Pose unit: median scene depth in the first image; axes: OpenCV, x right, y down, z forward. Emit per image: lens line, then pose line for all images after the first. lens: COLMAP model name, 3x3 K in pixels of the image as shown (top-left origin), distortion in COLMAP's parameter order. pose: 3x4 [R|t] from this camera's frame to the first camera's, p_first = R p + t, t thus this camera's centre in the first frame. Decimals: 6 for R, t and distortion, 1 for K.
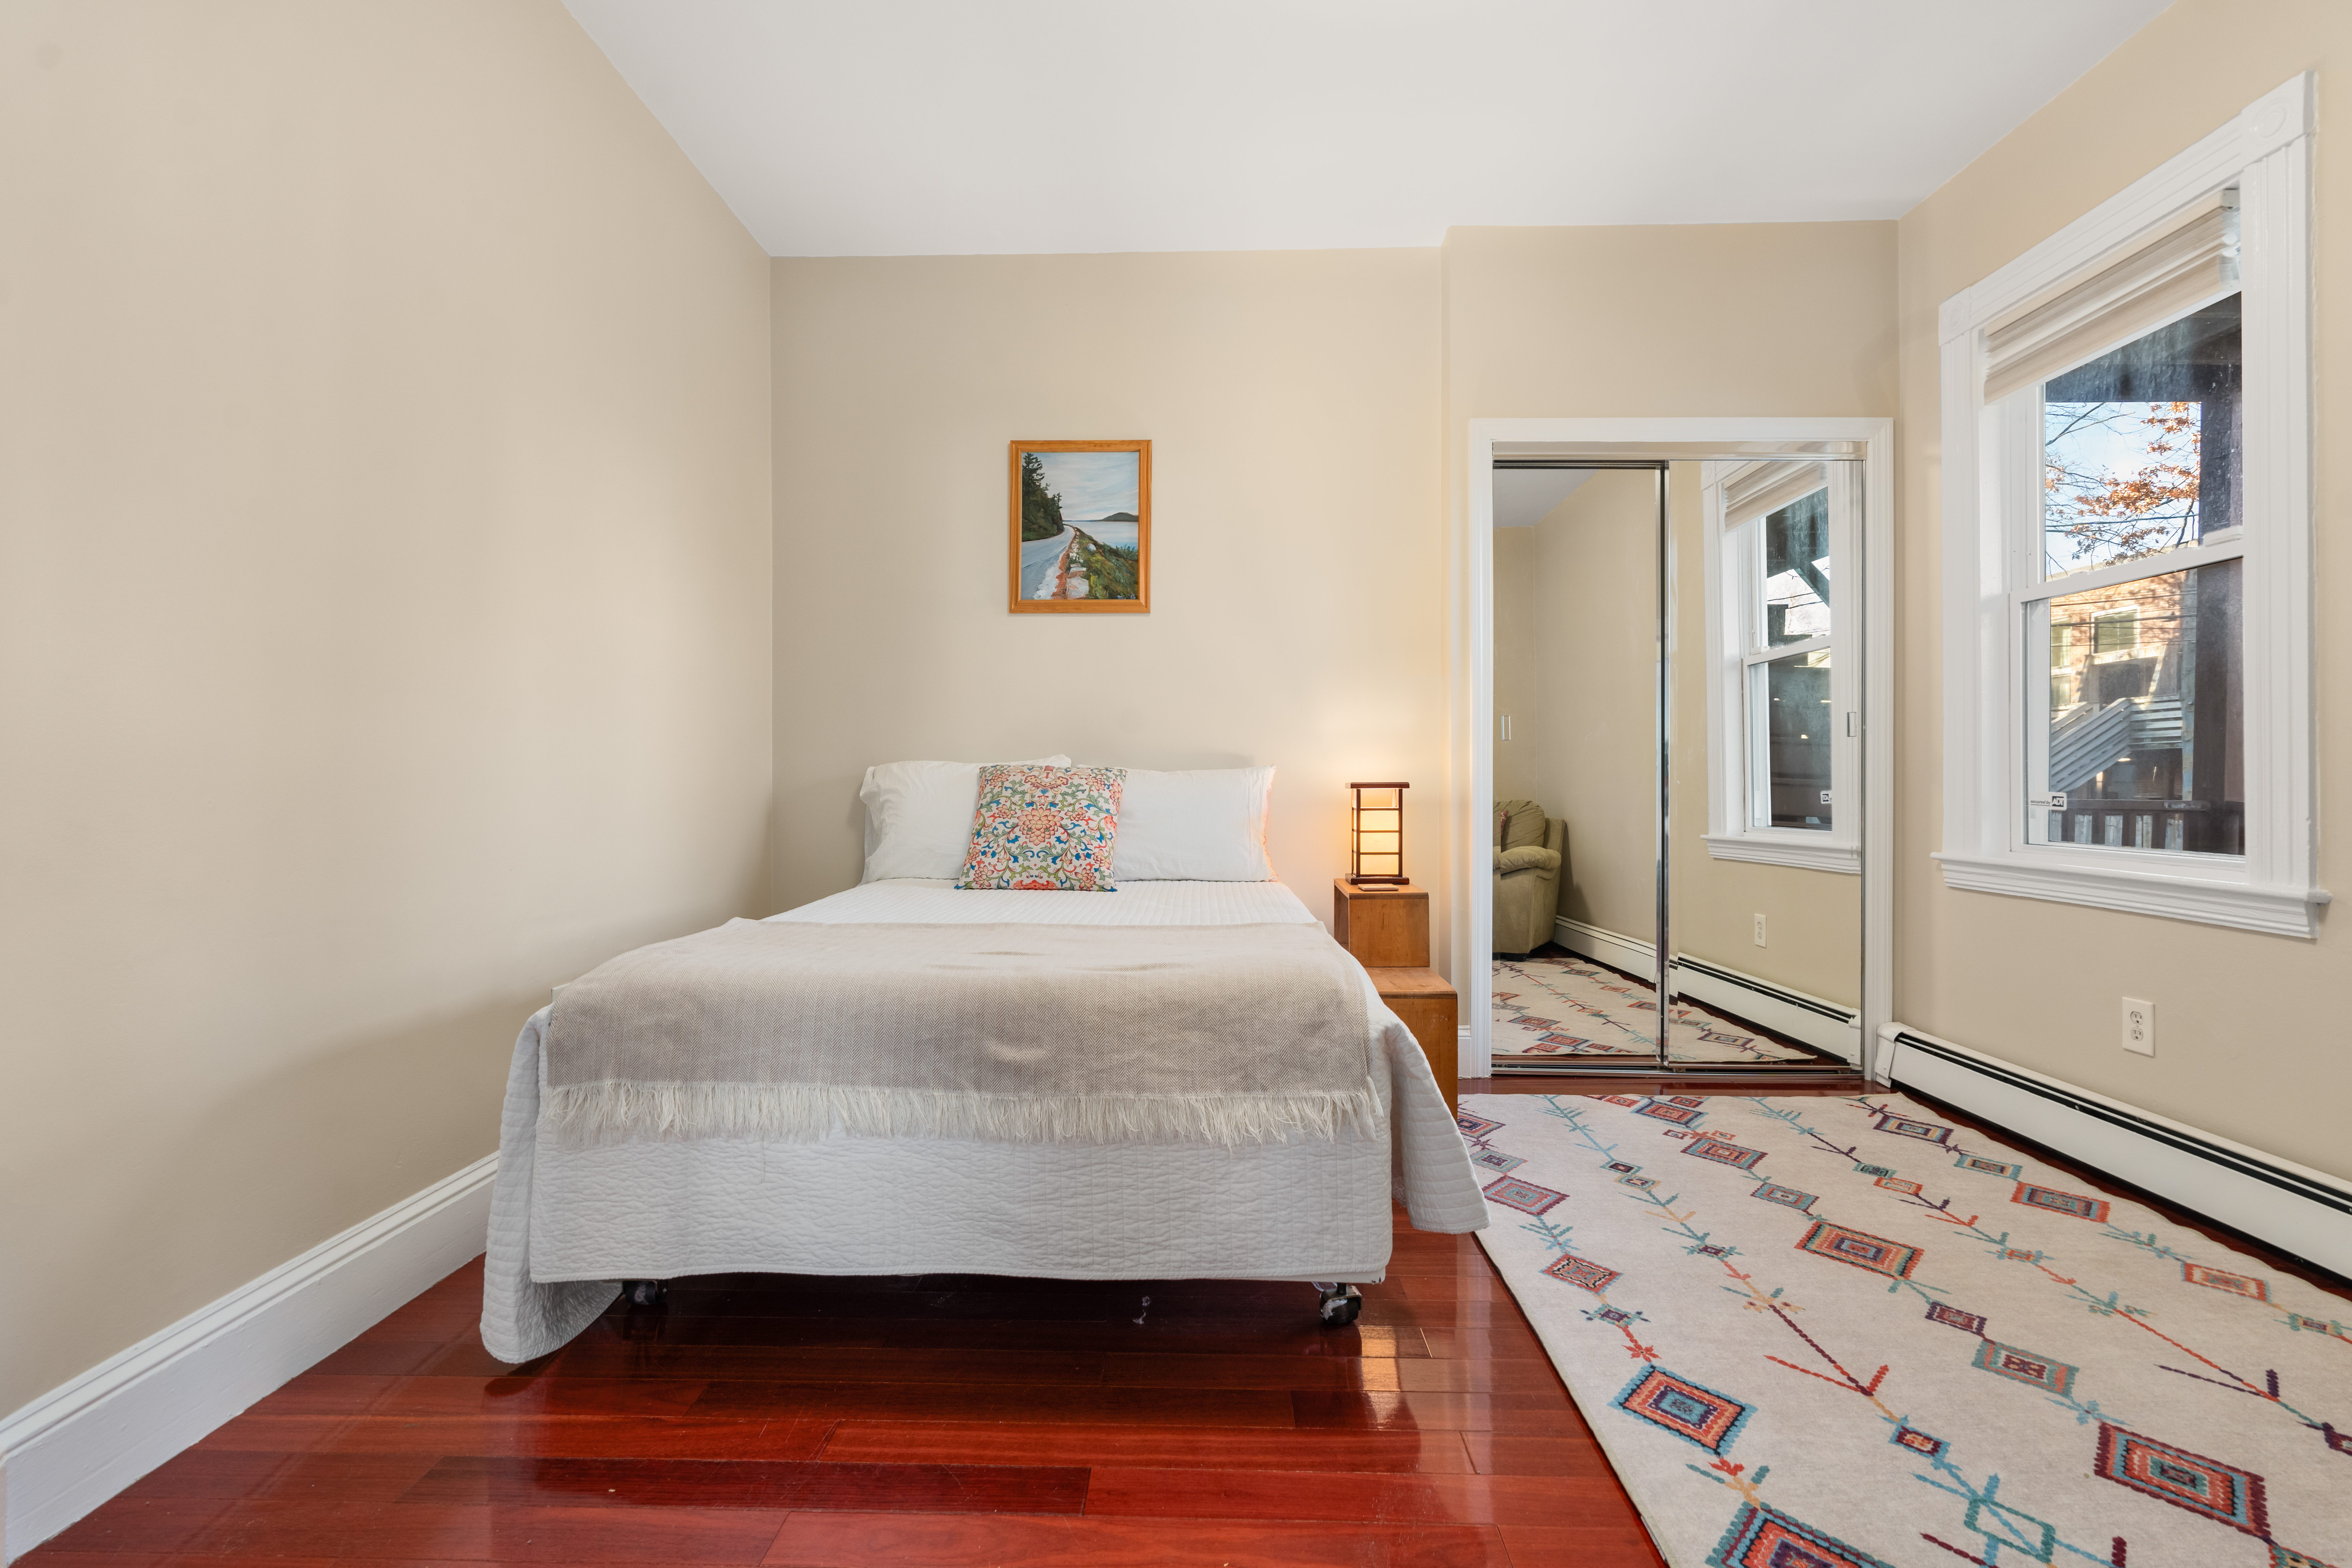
lens RADIAL K [[1041.0, 0, 1166.9], [0, 1041.0, 786.7], [0, 0, 1]] dist [-0.001101, -0.000197]
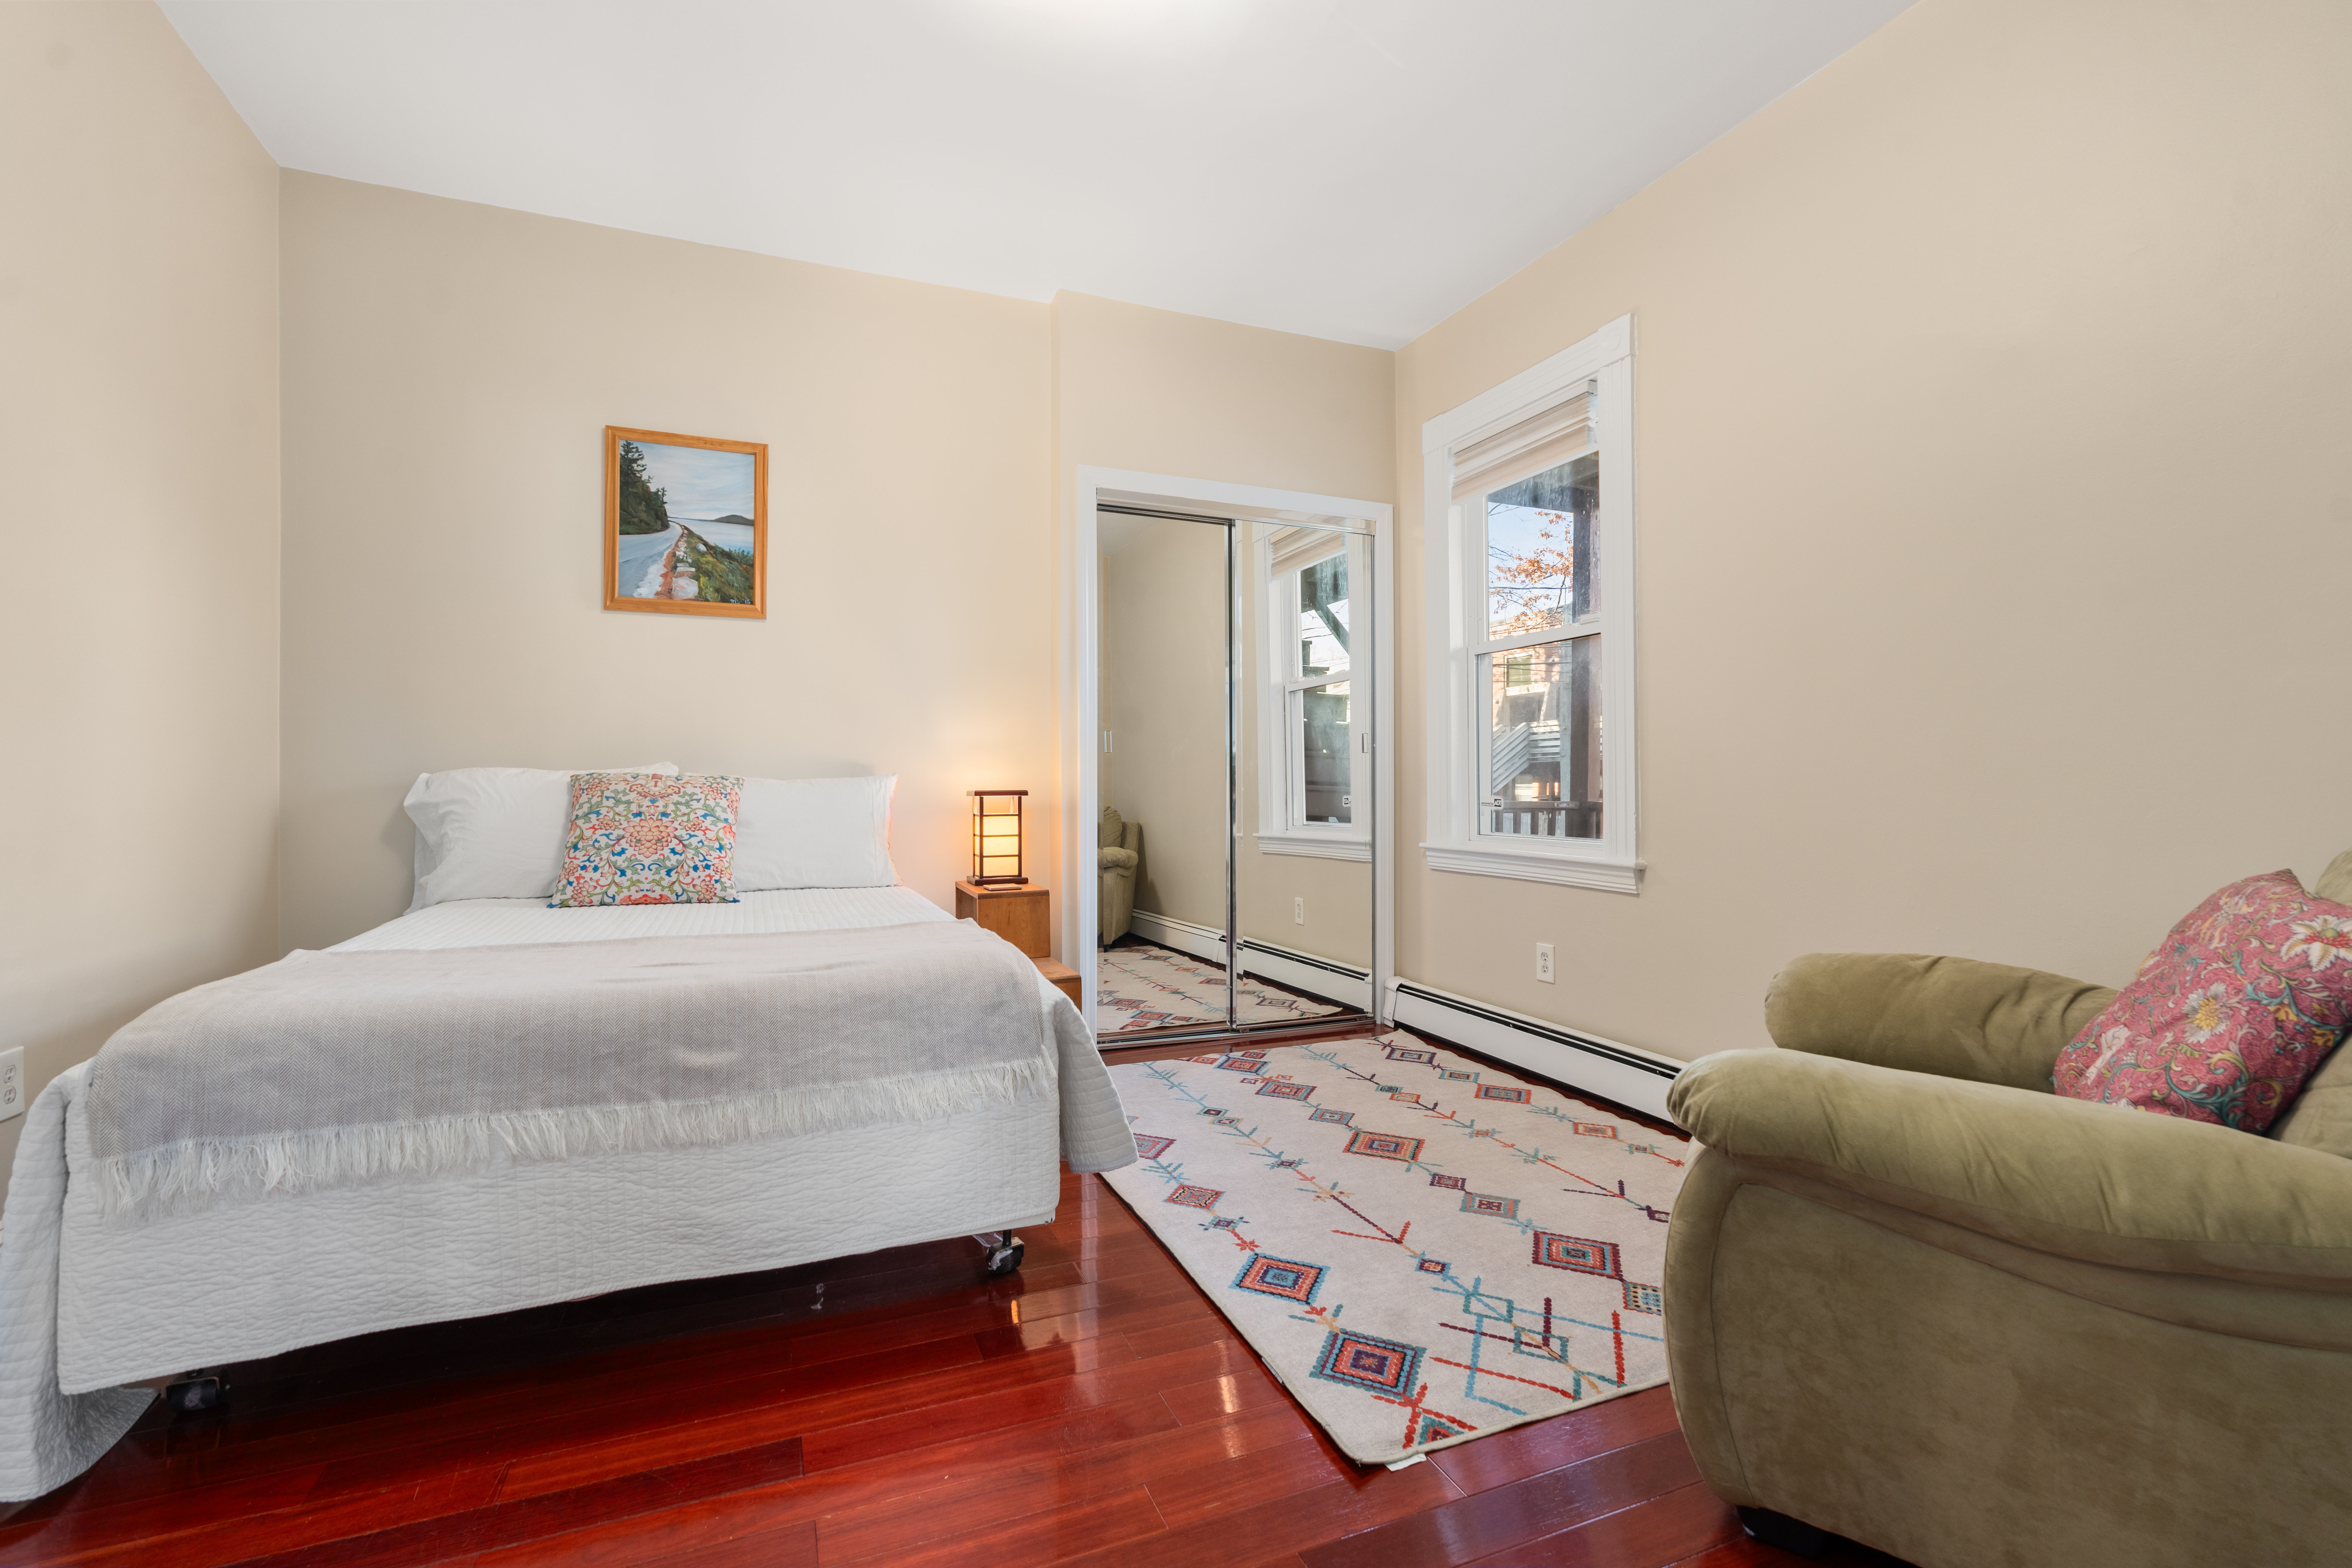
lens RADIAL K [[1041.0, 0, 1166.9], [0, 1041.0, 786.7], [0, 0, 1]] dist [-0.001101, -0.000197]
pose [[0.915502, -0.001913, 0.402310, -0.113885], [0.004385, 0.999977, -0.005222, -0.002370], [-0.402290, 0.006545, 0.915489, -0.094489]]
